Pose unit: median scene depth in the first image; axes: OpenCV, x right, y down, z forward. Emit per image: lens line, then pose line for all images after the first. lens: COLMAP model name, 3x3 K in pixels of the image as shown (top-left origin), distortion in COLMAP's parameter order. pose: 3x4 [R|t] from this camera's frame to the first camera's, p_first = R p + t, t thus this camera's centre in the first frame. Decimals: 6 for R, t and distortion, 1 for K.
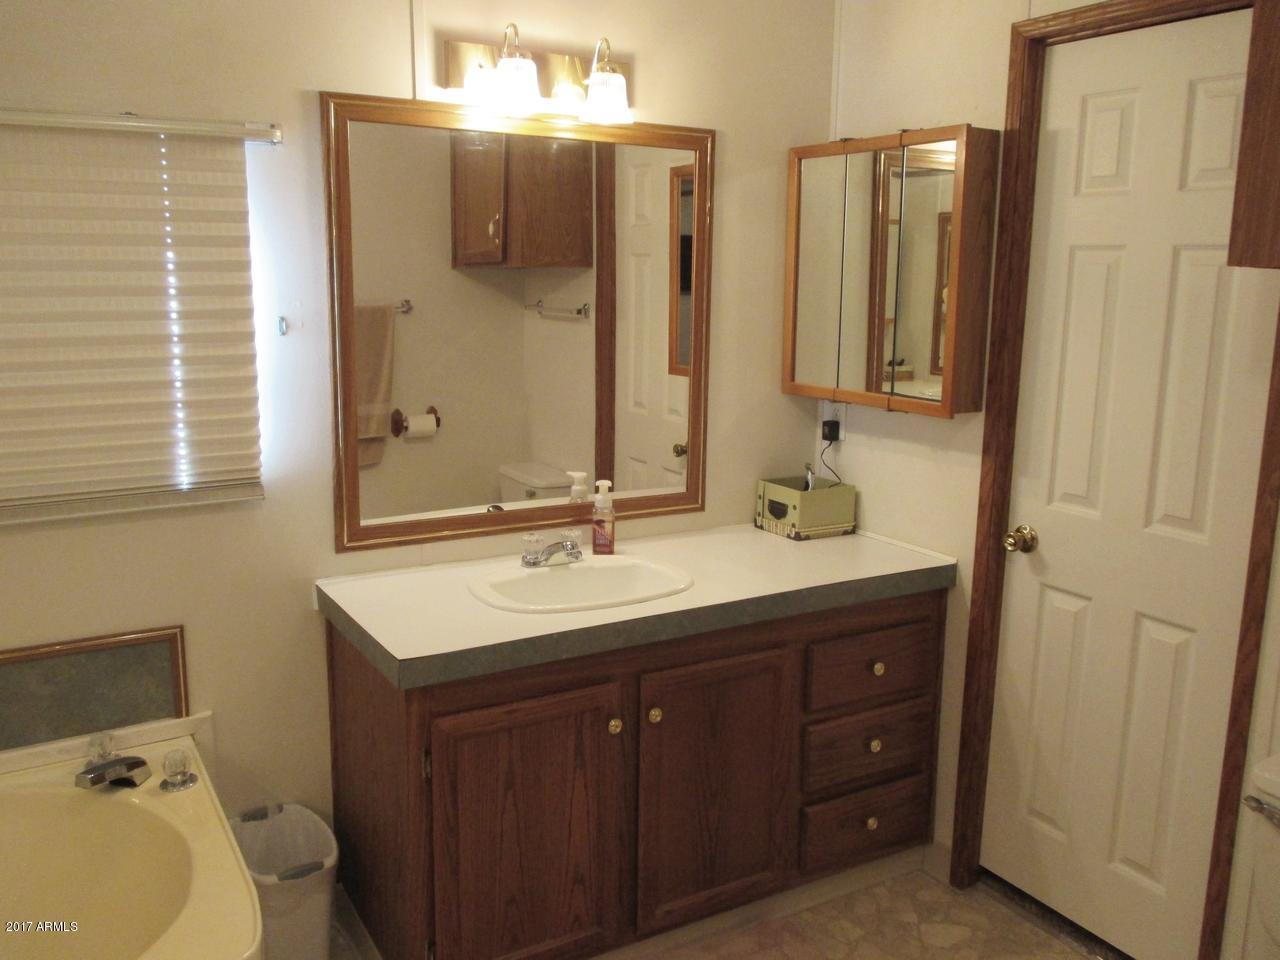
lens RADIAL K [[1084.2, 0, 641.0], [0, 1084.2, 451.1], [0, 0, 1]] dist [-0.009922, -0.003085]
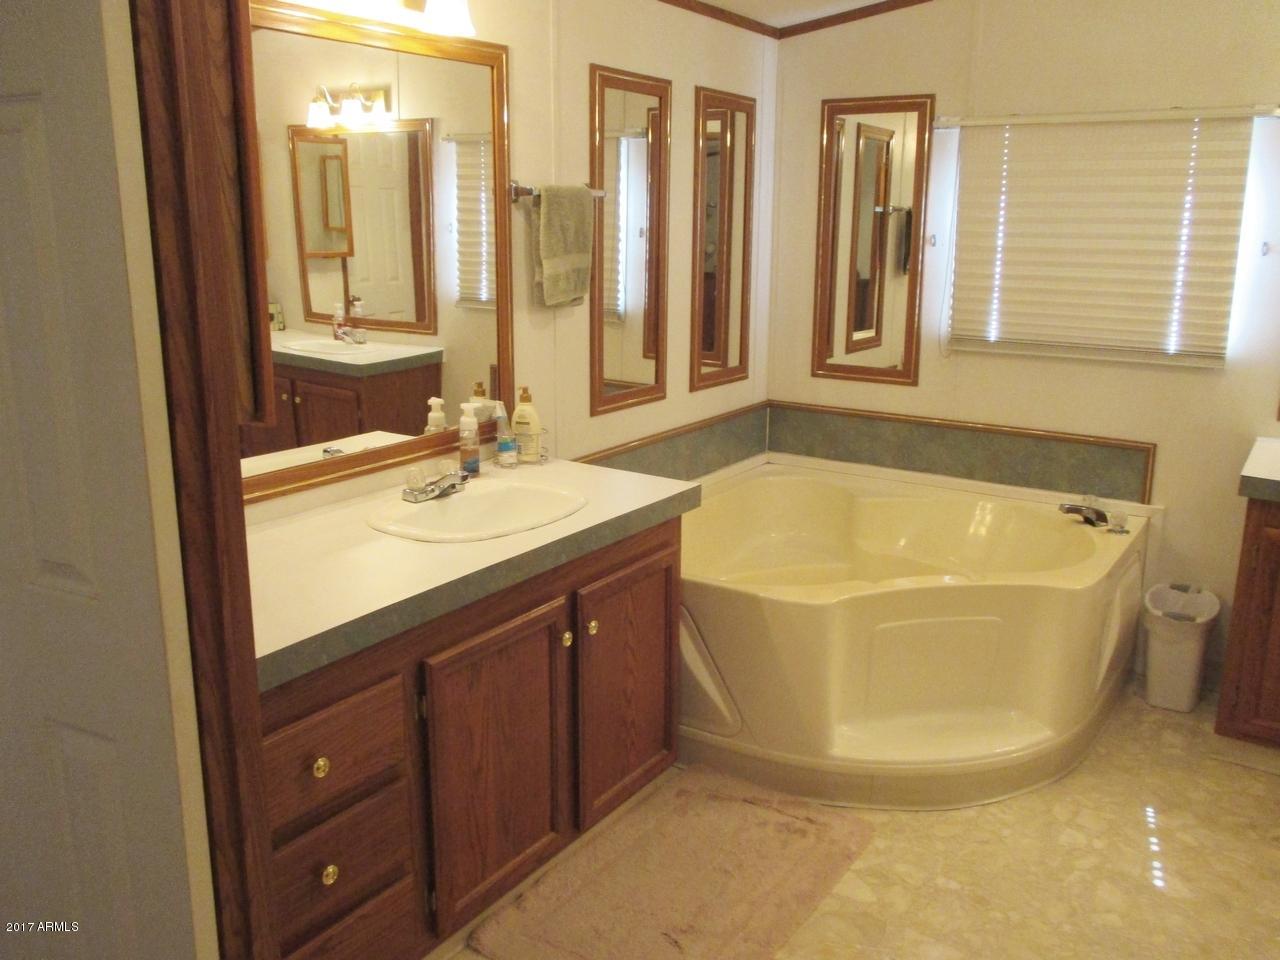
lens RADIAL K [[1092.1, 0, 643.2], [0, 1092.1, 465.7], [0, 0, 1]] dist [-0.013656, 0.005137]
pose [[0.434982, 0.199749, -0.878004, 0.643959], [-0.156097, 0.977049, 0.144949, 0.084834], [0.886806, 0.074003, 0.456179, -0.355421]]
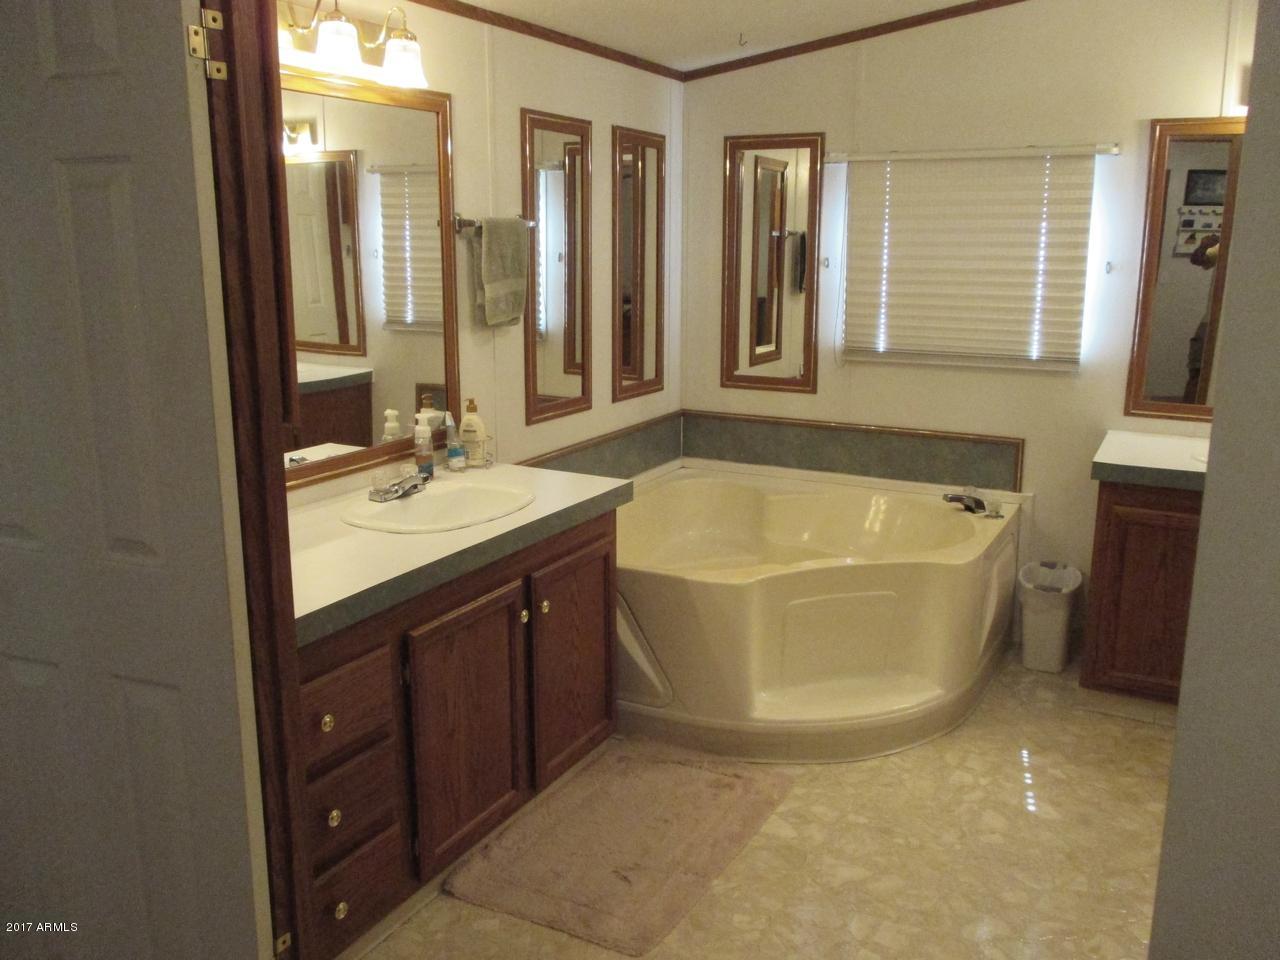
lens RADIAL K [[1081.7, 0, 643.3], [0, 1081.7, 468.7], [0, 0, 1]] dist [-0.012848, 0.003151]
pose [[0.517024, 0.175001, -0.837891, 0.754790], [-0.141946, 0.982853, 0.117690, 0.094367], [0.844120, 0.058087, 0.532999, -0.459089]]
